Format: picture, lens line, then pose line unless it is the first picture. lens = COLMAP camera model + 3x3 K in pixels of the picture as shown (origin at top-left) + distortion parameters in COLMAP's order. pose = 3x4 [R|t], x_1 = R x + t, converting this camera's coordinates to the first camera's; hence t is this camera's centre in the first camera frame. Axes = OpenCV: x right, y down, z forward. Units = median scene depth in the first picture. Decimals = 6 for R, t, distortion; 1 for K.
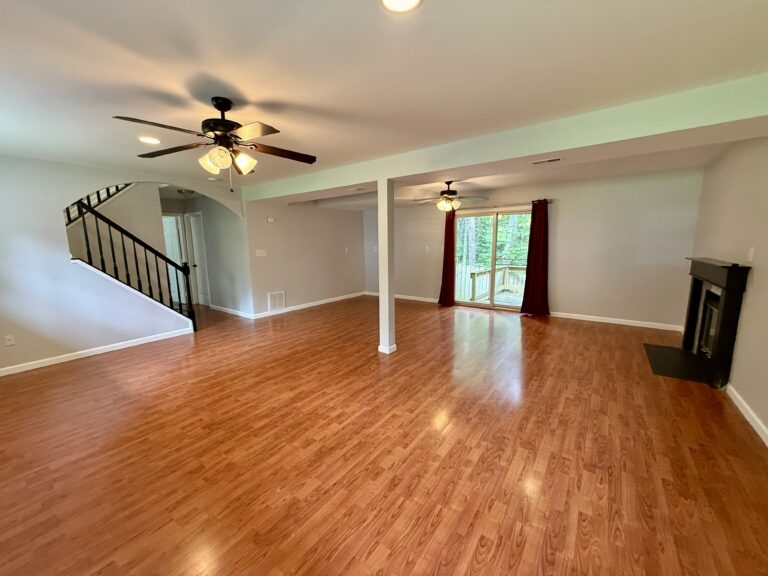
lens RADIAL K [[303.8, 0, 382.4], [0, 303.8, 288.8], [0, 0, 1]] dist [-0.004658, -0.000006]
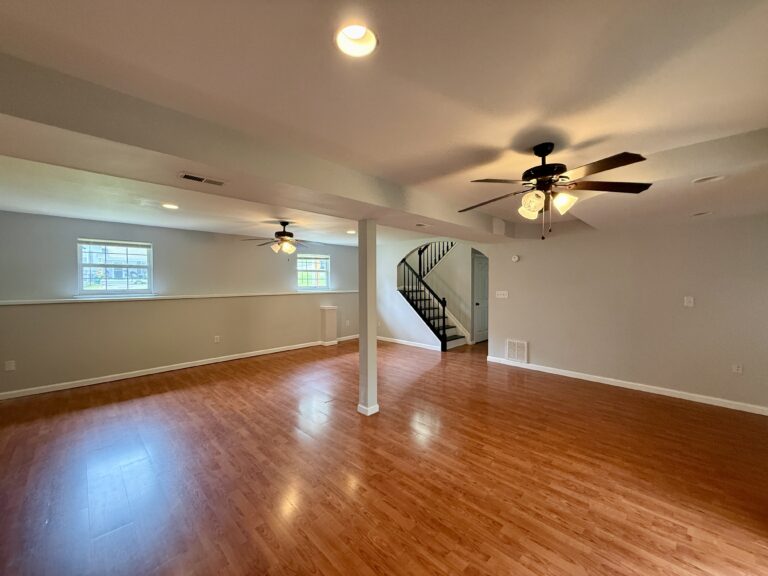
lens RADIAL K [[303.8, 0, 383.6], [0, 303.8, 283.4], [0, 0, 1]] dist [-0.004658, -0.000006]
pose [[-0.138147, 0.020752, -0.990194, 1.191417], [-0.154745, 0.987049, 0.042275, -0.276046], [0.978248, 0.159068, -0.133147, 1.525048]]
